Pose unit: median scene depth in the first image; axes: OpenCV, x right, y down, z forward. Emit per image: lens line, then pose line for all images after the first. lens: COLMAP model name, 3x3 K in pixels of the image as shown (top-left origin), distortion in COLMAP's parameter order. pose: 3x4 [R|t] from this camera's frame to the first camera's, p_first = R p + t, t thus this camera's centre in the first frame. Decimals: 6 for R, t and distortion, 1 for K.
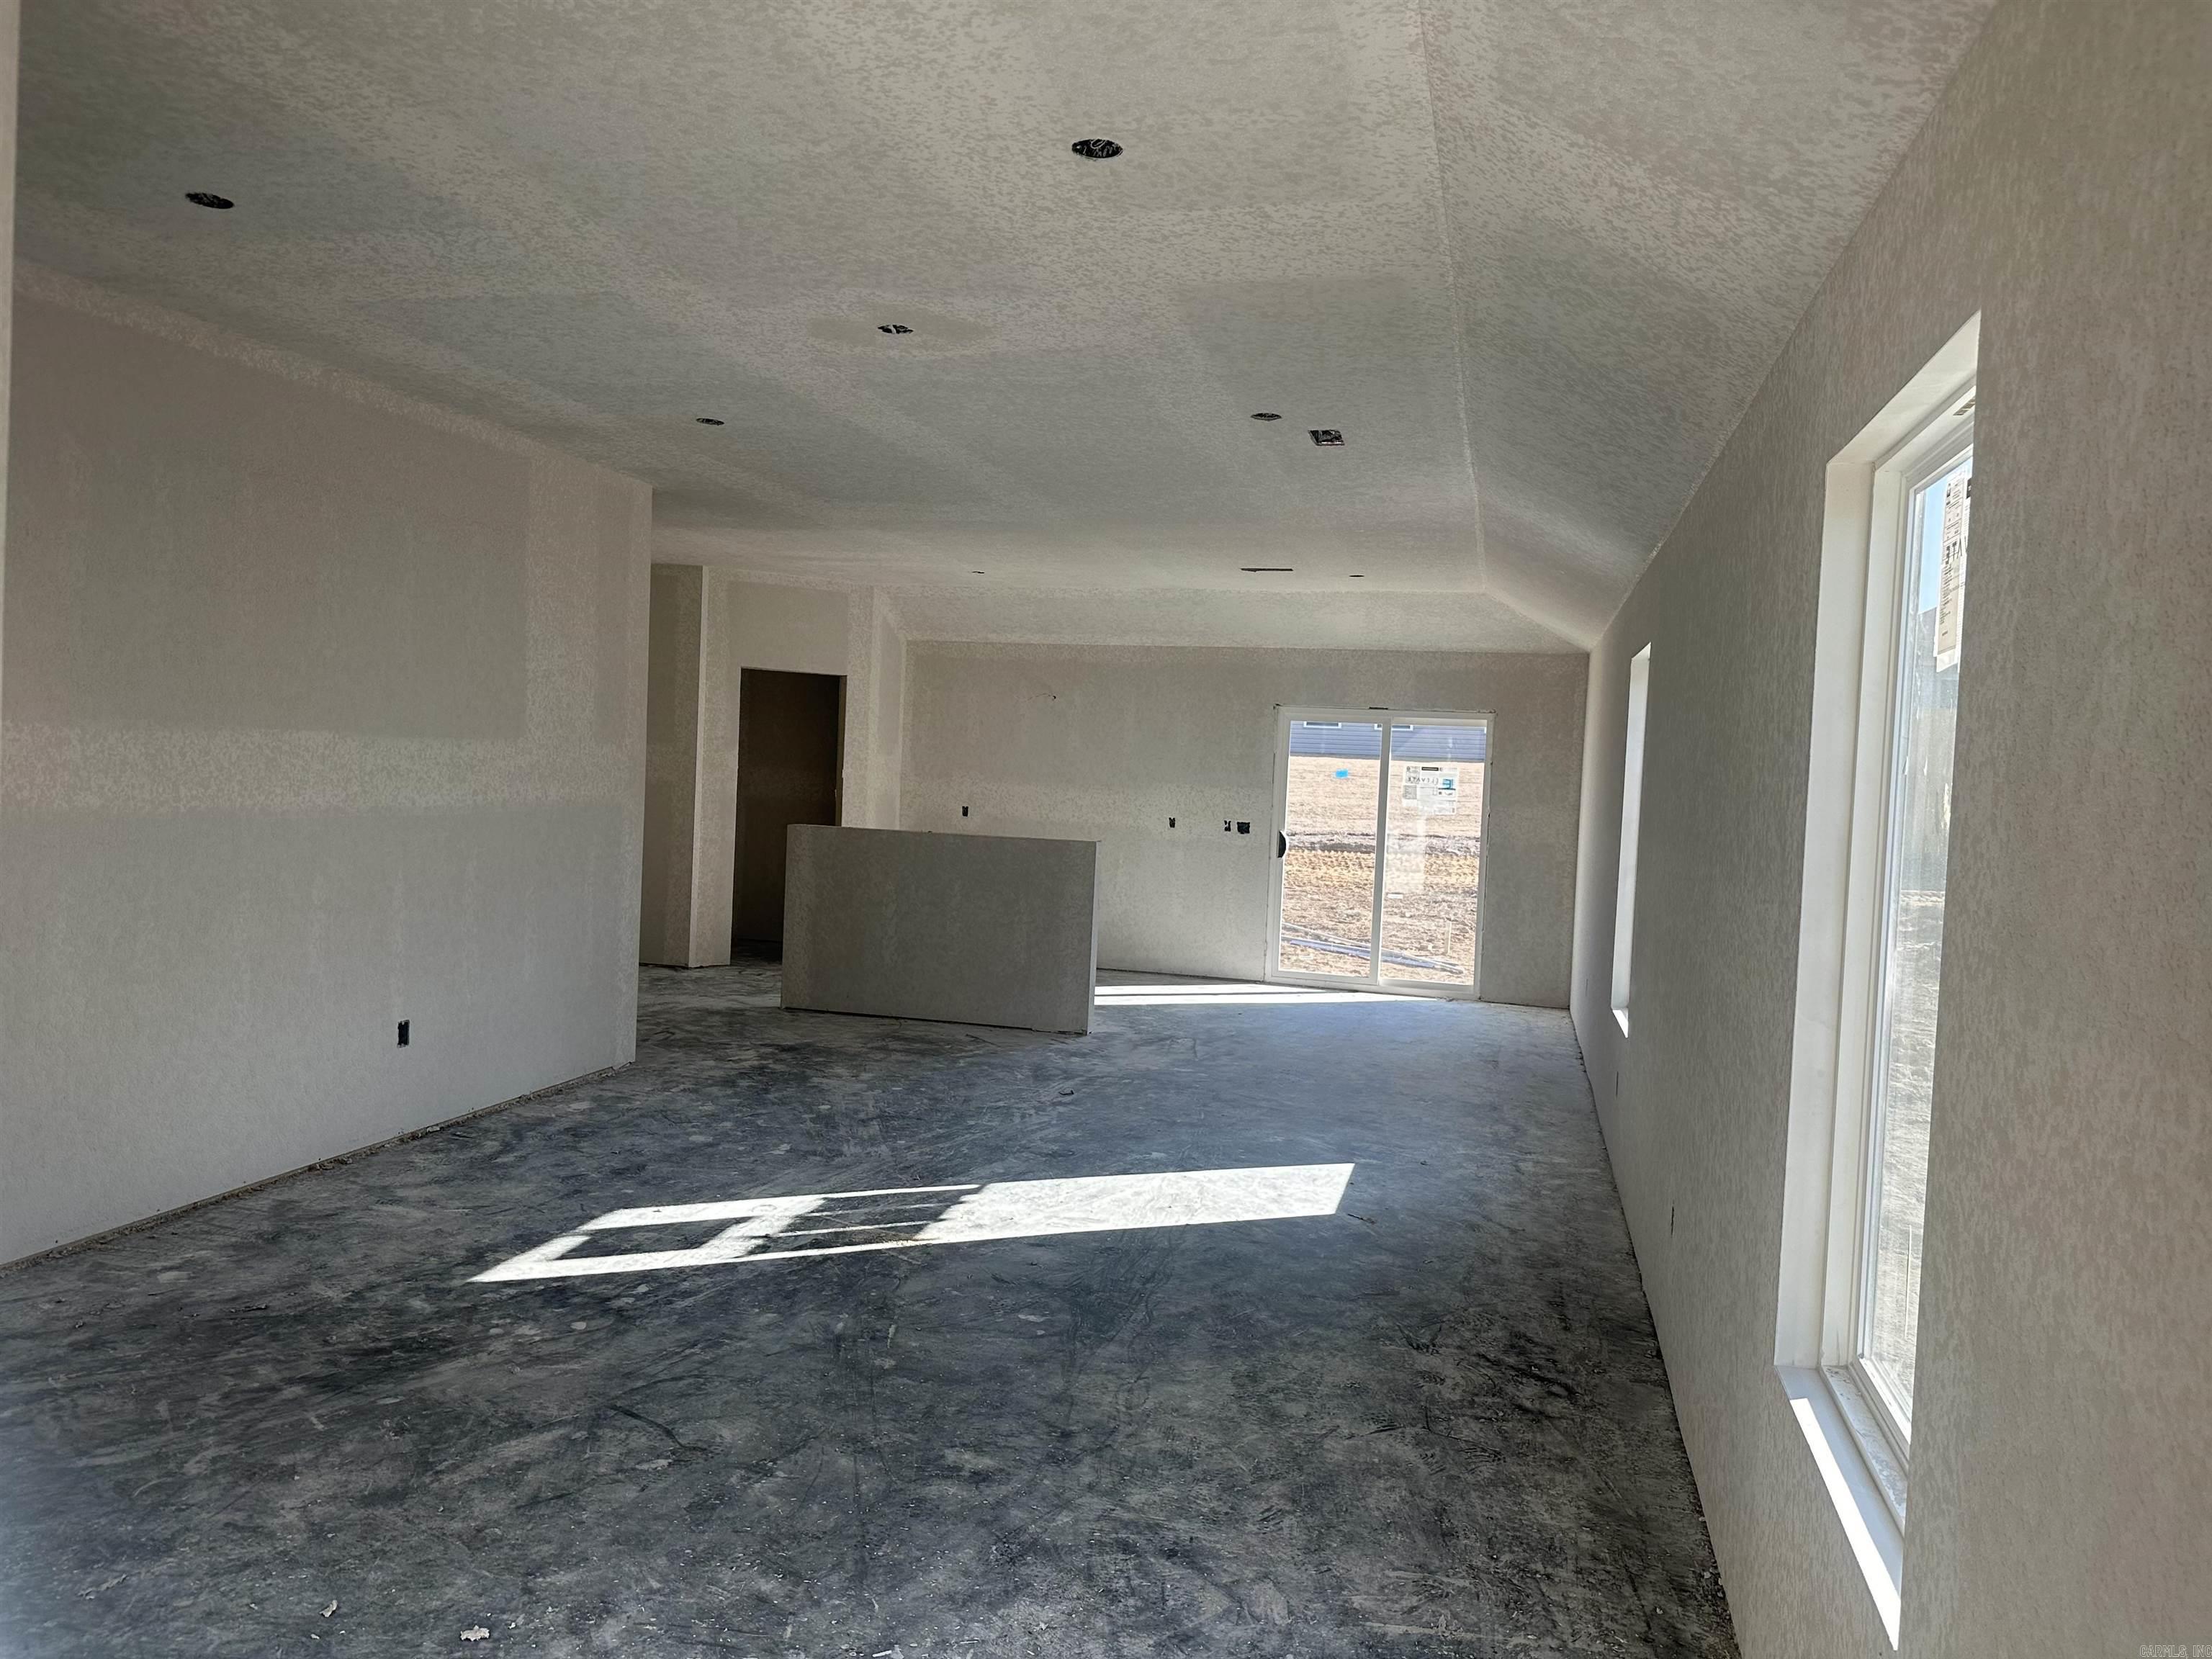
lens RADIAL K [[1543.6, 0, 1103.1], [0, 1543.6, 822.6], [0, 0, 1]] dist [0.035097, -0.029365]
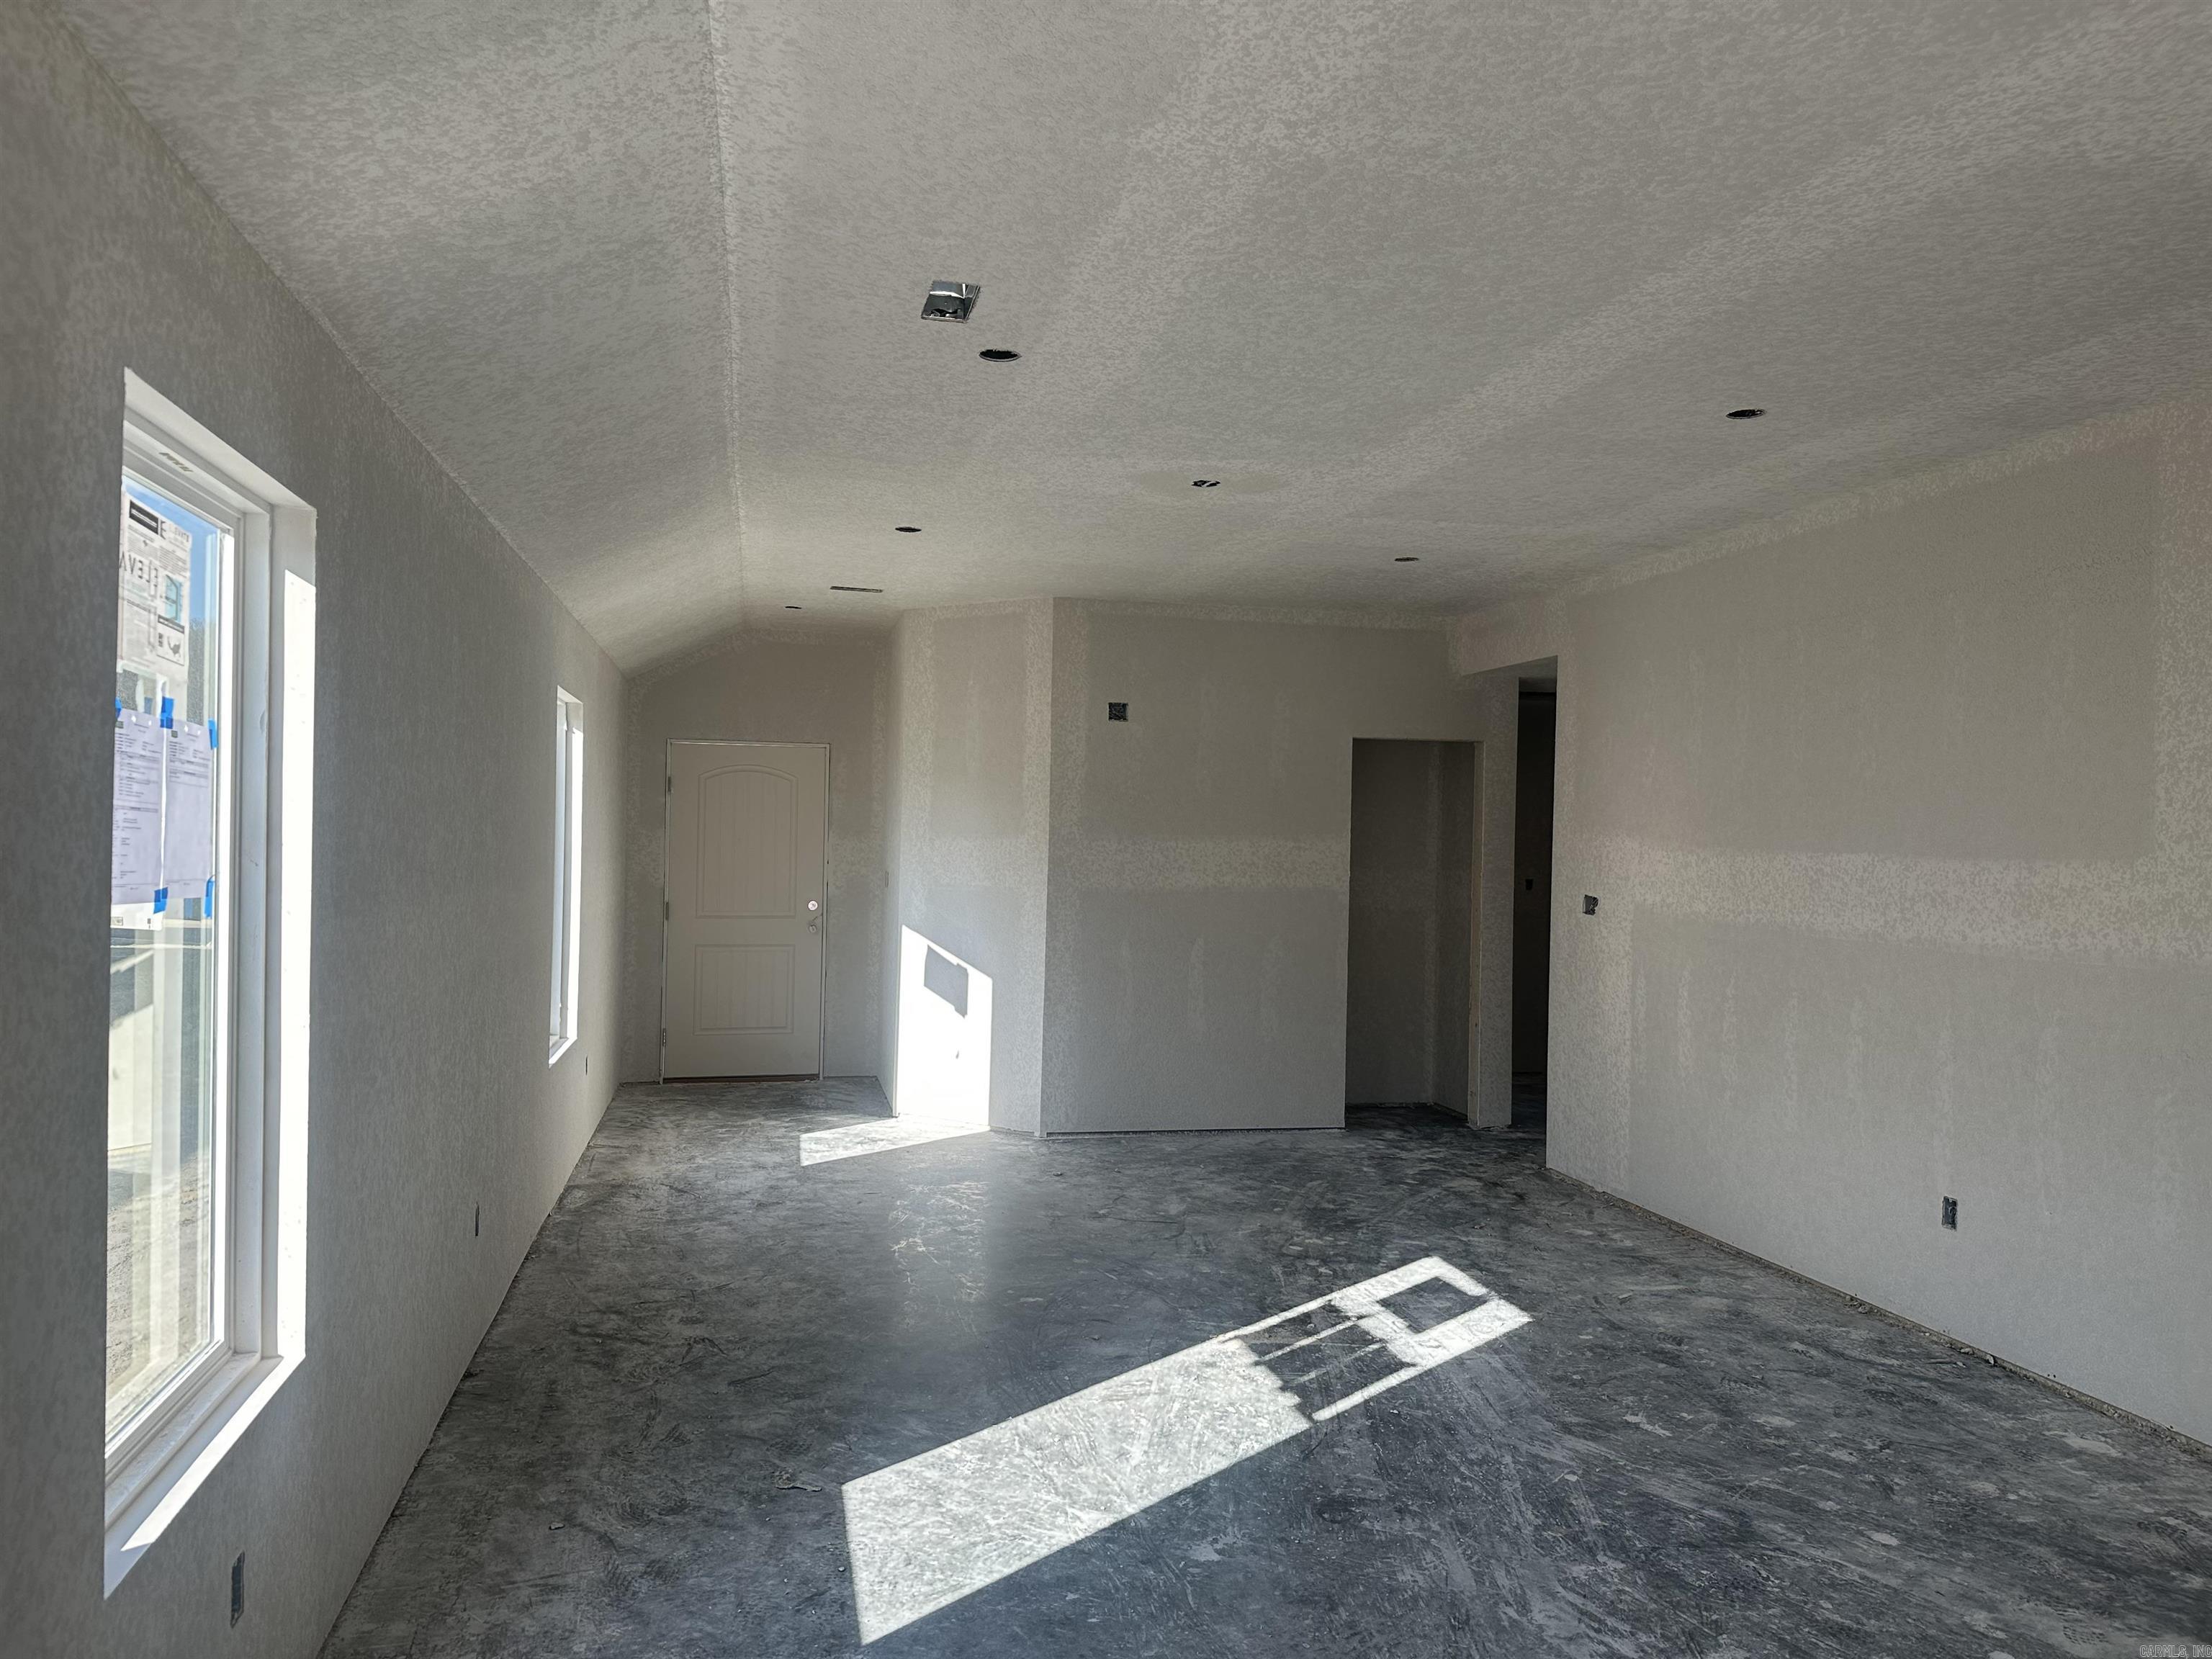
lens RADIAL K [[1543.6, 0, 1107.0], [0, 1543.6, 842.9], [0, 0, 1]] dist [0.035097, -0.029365]
pose [[-0.885501, -0.059063, -0.460869, 0.395697], [-0.077417, 0.996778, 0.021002, -0.051327], [0.458143, 0.054277, -0.887220, 1.728411]]
